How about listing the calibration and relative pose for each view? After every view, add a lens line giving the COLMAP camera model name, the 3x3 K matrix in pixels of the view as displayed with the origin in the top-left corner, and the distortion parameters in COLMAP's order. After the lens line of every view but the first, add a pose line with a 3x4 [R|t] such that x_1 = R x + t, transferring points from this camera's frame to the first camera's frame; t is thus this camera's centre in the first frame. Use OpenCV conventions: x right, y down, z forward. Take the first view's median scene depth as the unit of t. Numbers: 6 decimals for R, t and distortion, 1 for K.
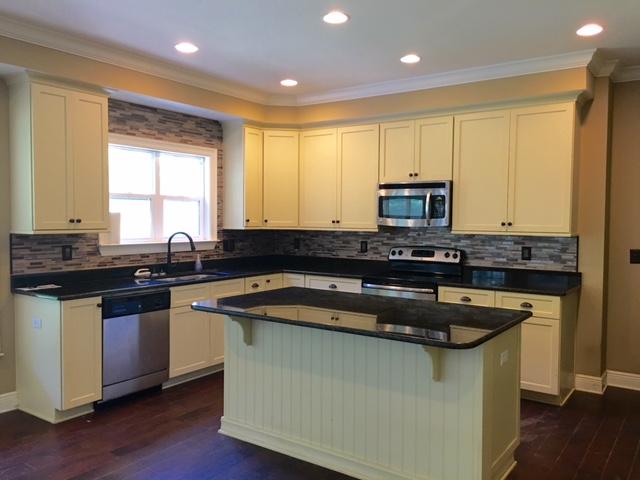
lens RADIAL K [[545.7, 0, 316.7], [0, 545.7, 238.9], [0, 0, 1]] dist [0.044592, 0.007268]
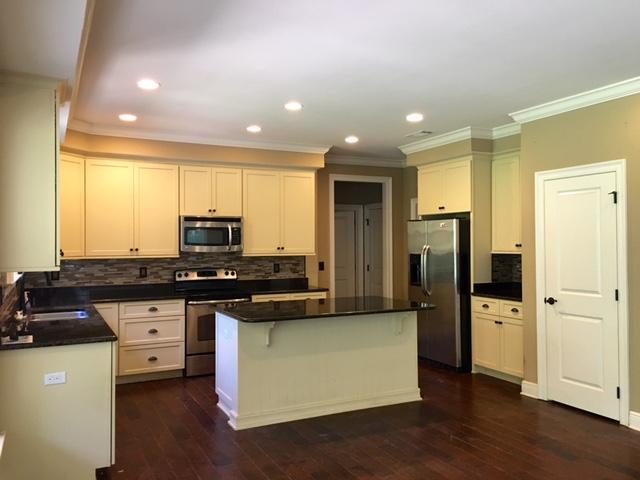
lens RADIAL K [[545.7, 0, 316.9], [0, 545.7, 241.5], [0, 0, 1]] dist [0.044592, 0.007268]
pose [[0.466893, -0.004610, 0.884302, -0.790094], [0.045480, 0.998788, -0.018806, -0.011729], [-0.883144, 0.048998, 0.466537, 0.200729]]
